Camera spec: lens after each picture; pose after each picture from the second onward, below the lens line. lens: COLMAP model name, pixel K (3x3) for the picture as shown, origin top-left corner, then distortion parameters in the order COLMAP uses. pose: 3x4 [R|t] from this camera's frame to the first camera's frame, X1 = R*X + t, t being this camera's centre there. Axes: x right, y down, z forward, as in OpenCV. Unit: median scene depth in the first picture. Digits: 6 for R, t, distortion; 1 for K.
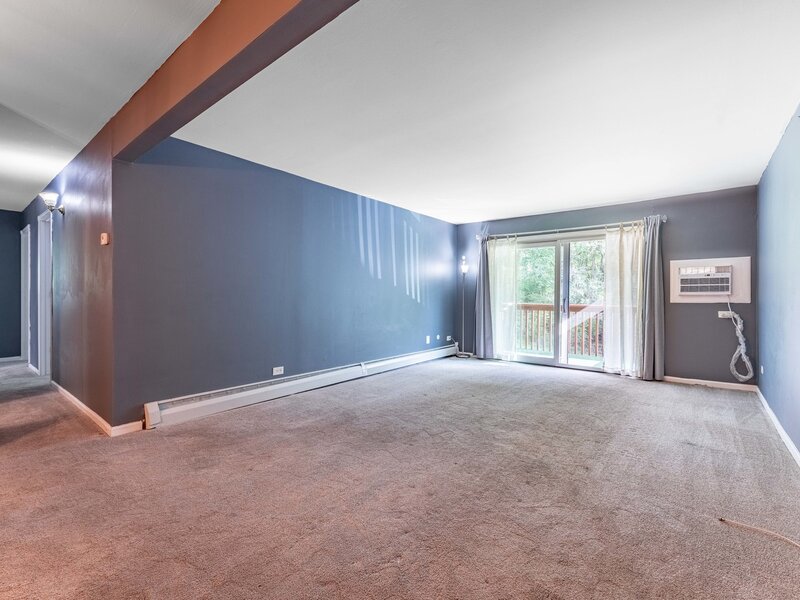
lens RADIAL K [[370.7, 0, 404.2], [0, 370.7, 300.1], [0, 0, 1]] dist [0.004357, 0.000620]
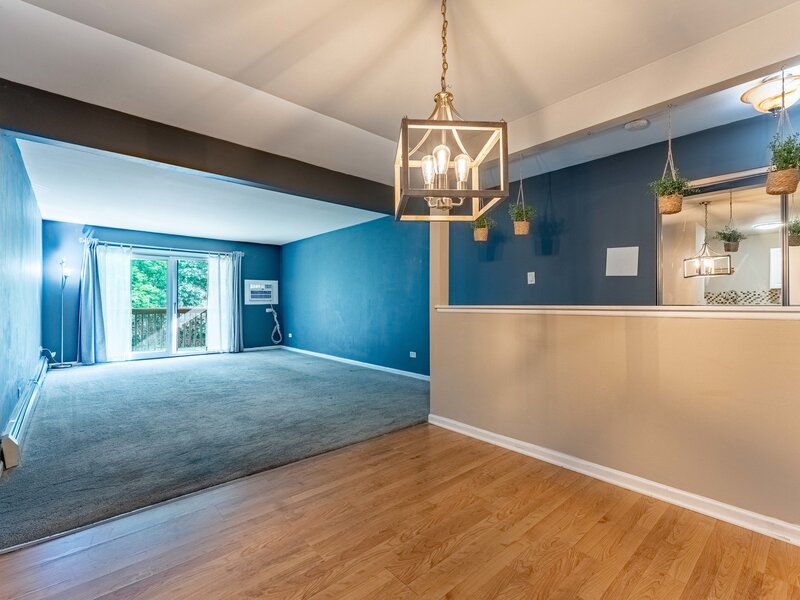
lens RADIAL K [[370.7, 0, 400.6], [0, 370.7, 301.1], [0, 0, 1]] dist [0.004357, 0.000620]
pose [[0.152954, 0.001927, 0.988231, -0.840969], [0.016098, 0.999861, -0.004442, 0.010138], [-0.988102, 0.016588, 0.152902, 0.043177]]
